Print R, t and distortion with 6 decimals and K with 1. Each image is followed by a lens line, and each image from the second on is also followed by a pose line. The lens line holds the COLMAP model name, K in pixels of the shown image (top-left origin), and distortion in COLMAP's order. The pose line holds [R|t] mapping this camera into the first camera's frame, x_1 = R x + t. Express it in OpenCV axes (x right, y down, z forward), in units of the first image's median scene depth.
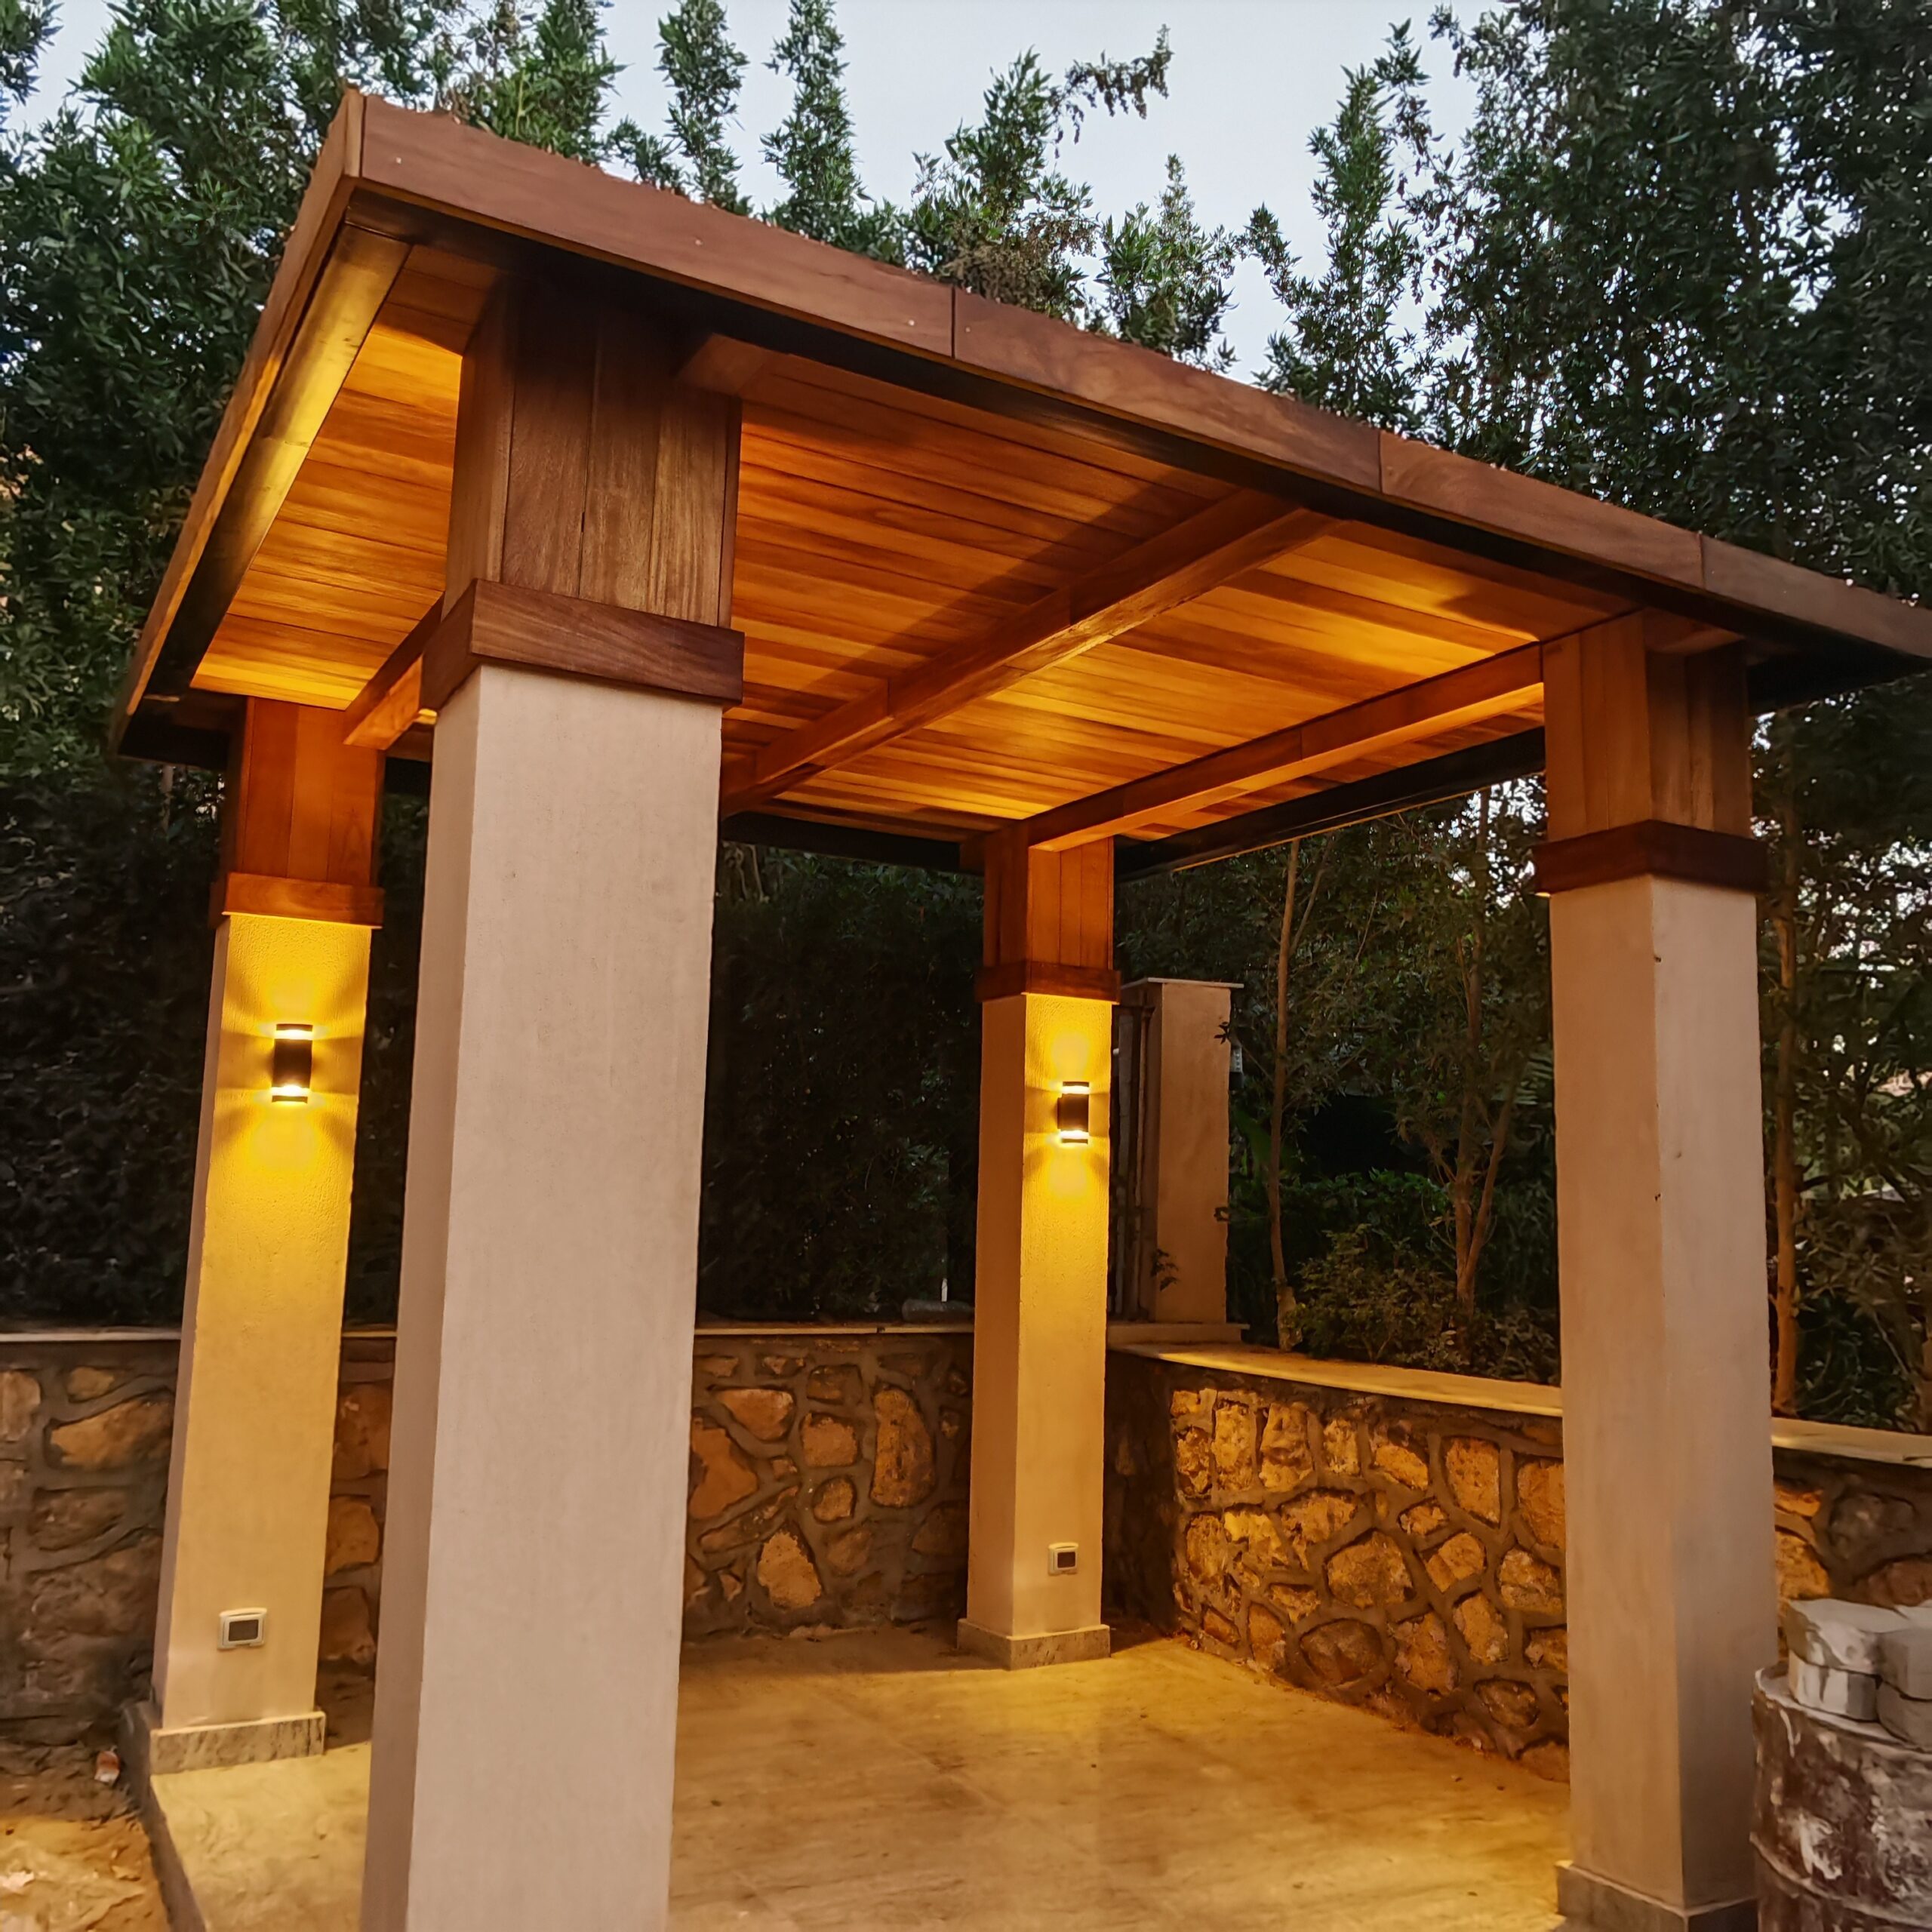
lens RADIAL K [[1766.9, 0, 990.2], [0, 1766.9, 967.3], [0, 0, 1]] dist [-0.006643, 0.005850]
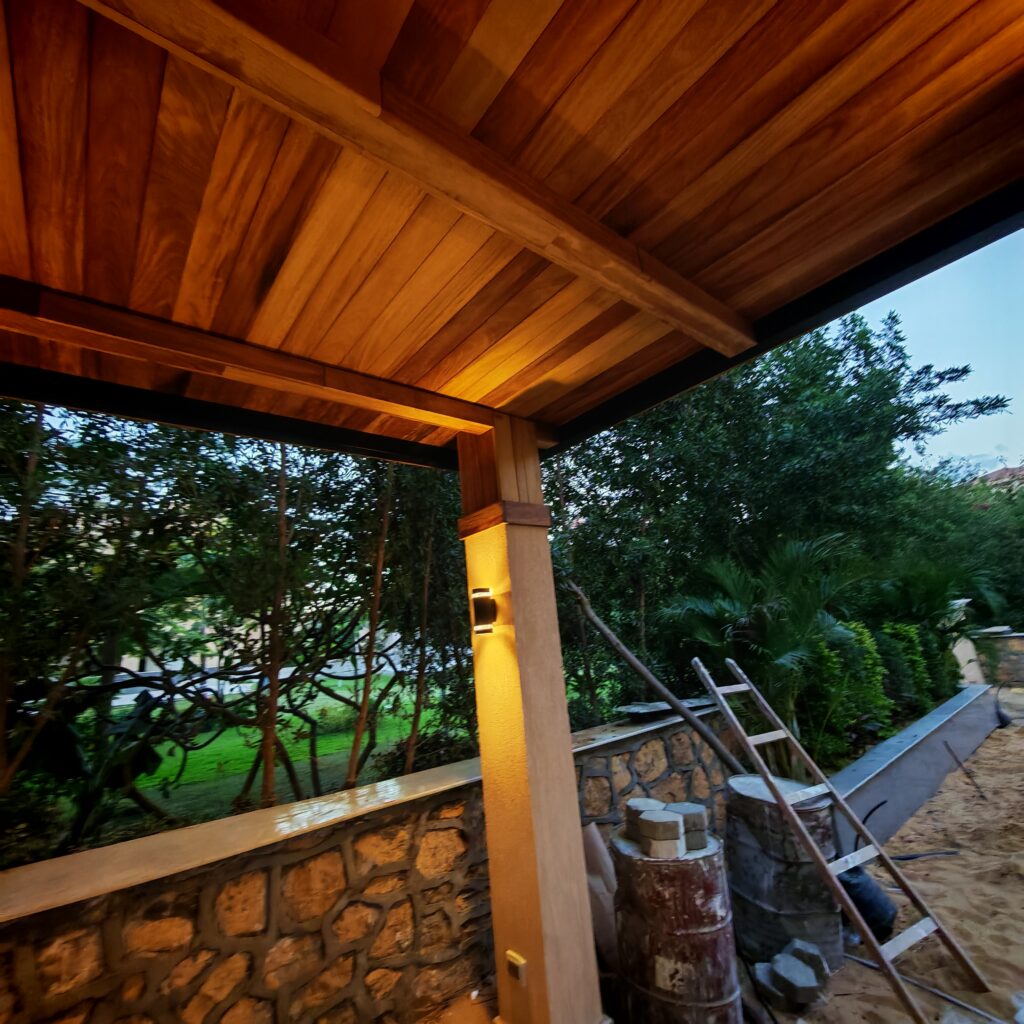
lens RADIAL K [[506.6, 0, 512.0], [0, 506.6, 512.0], [0, 0, 1]] dist [-0.010201, 0.001562]
pose [[-0.147563, 0.234639, 0.960817, -0.193426], [-0.055903, 0.967920, -0.244959, 0.065941], [-0.987472, -0.089859, -0.129712, 0.786716]]
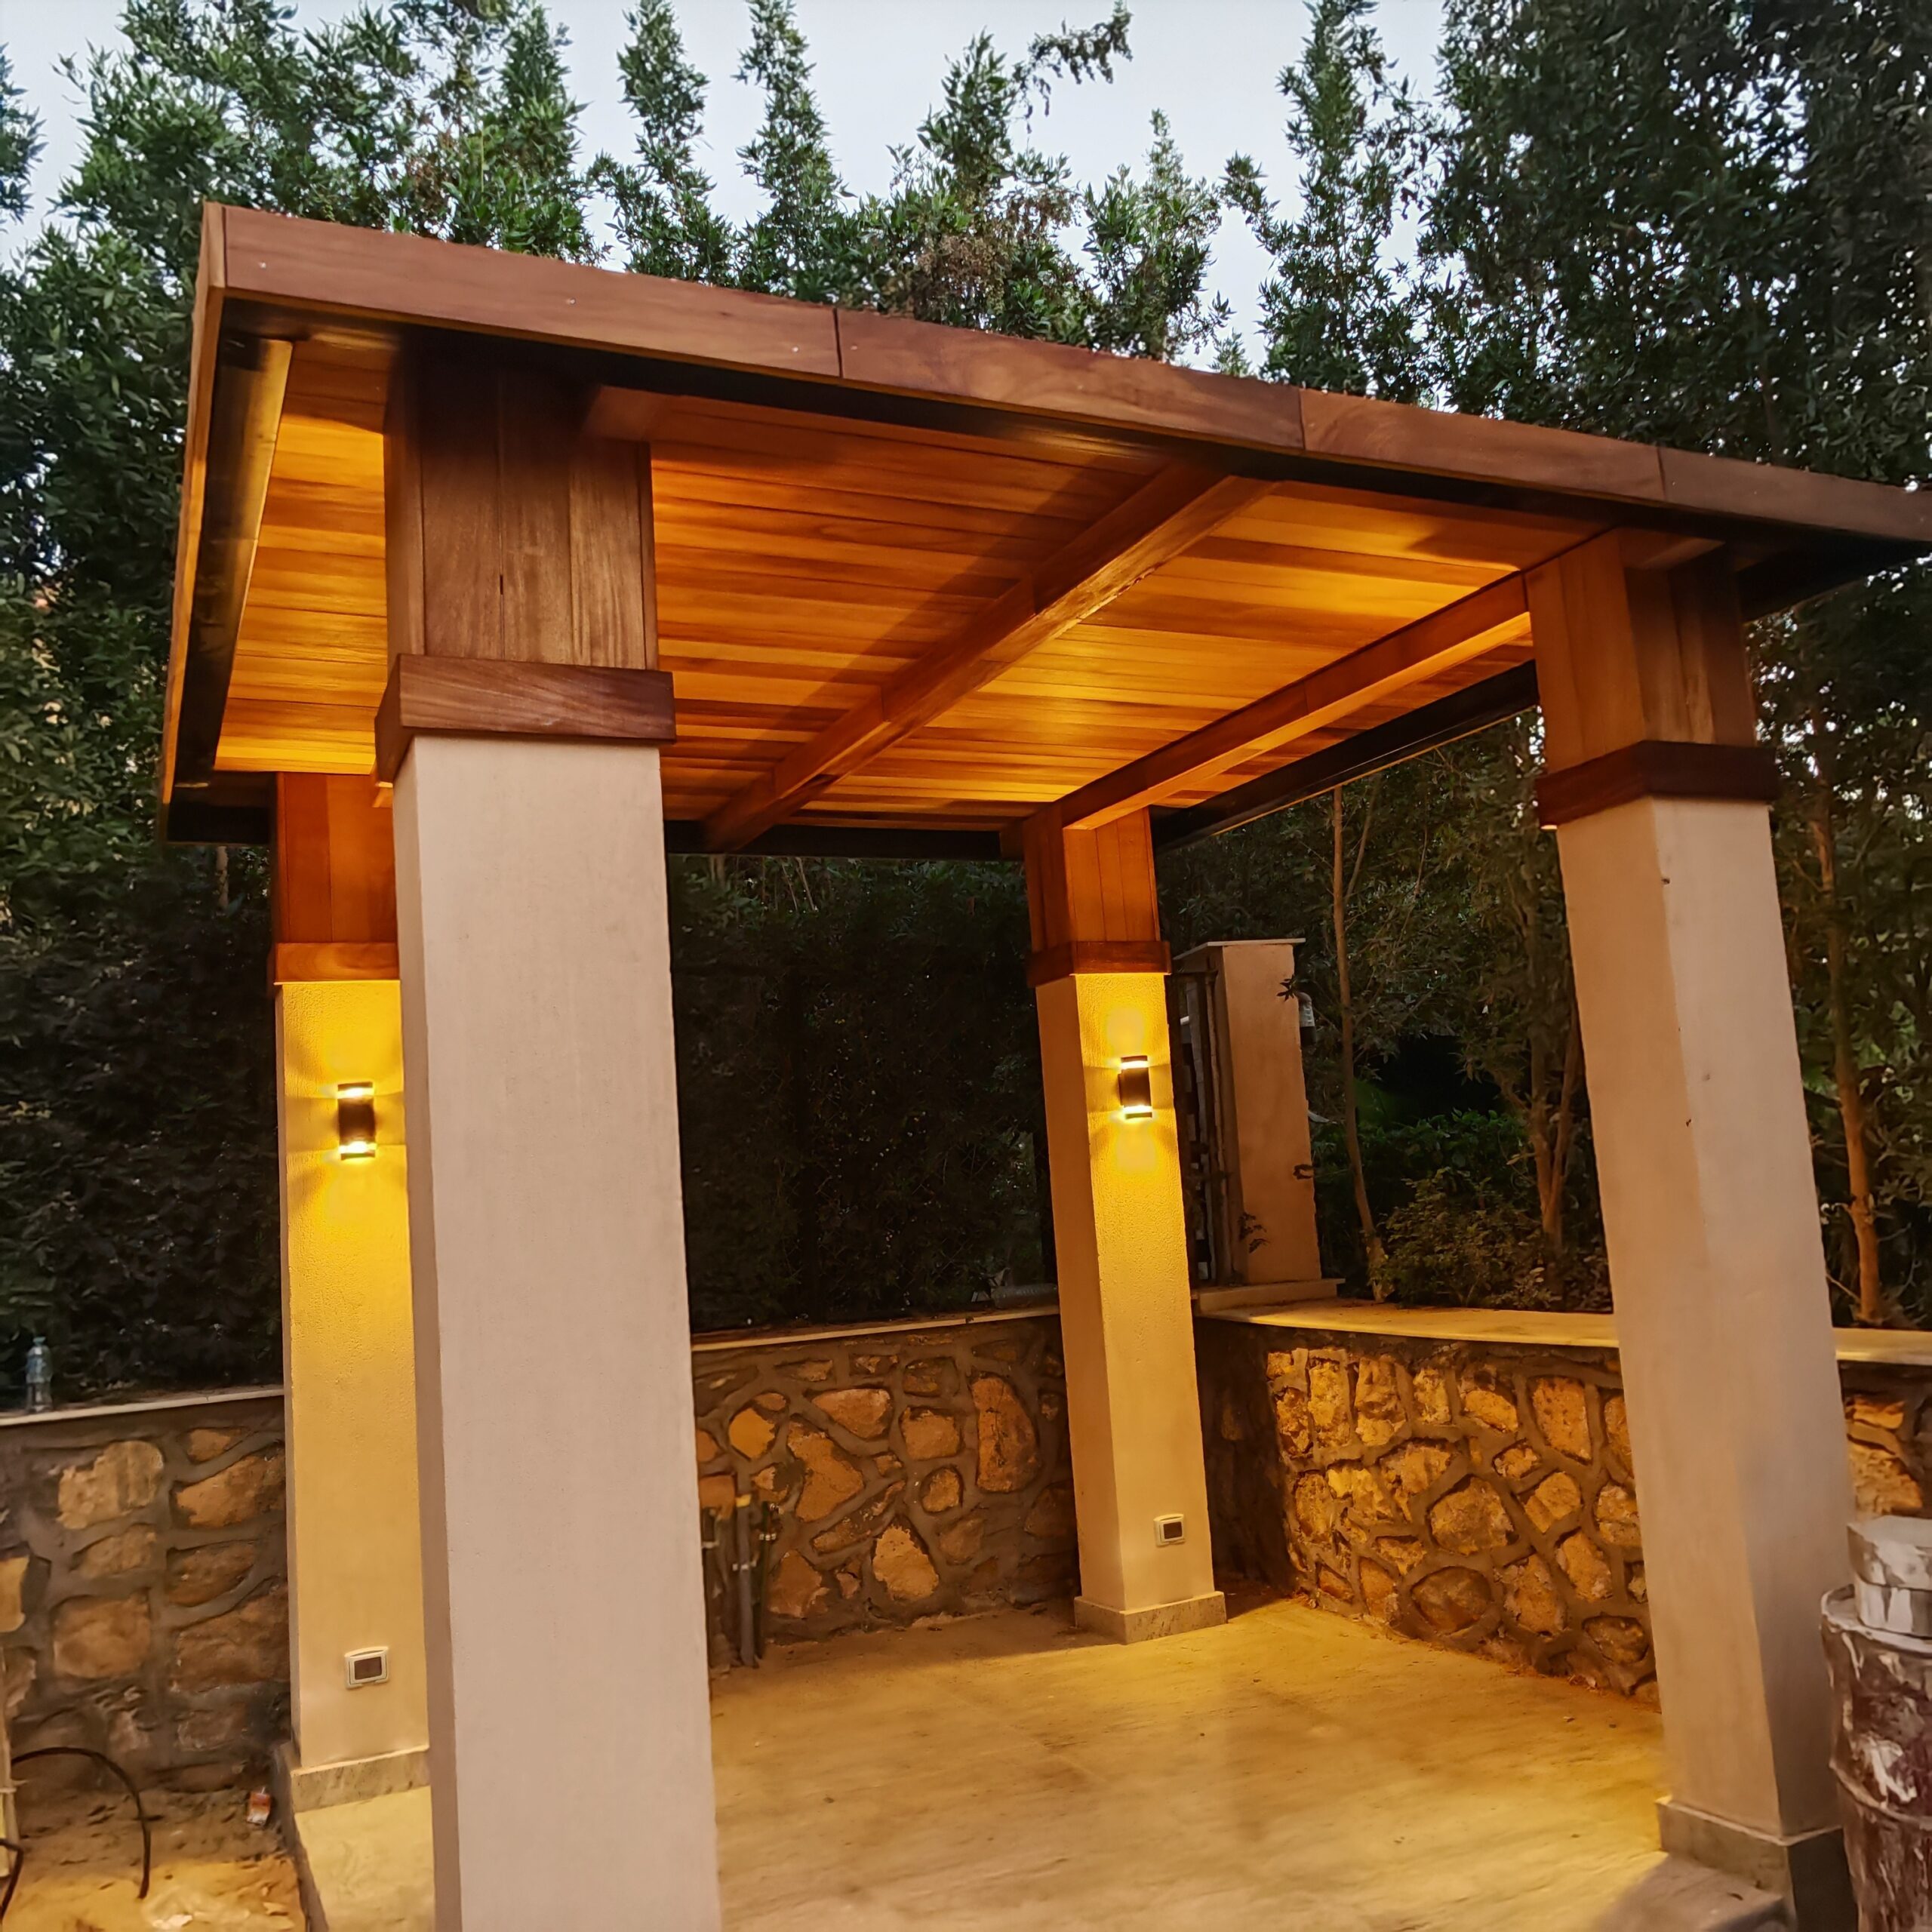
lens RADIAL K [[1766.9, 0, 990.2], [0, 1766.9, 967.3], [0, 0, 1]] dist [-0.006643, 0.005850]
pose [[0.991874, -0.106437, -0.069694, 0.046894], [0.107457, 0.994148, 0.011042, -0.005772], [0.068111, -0.018441, 0.997507, -0.003713]]
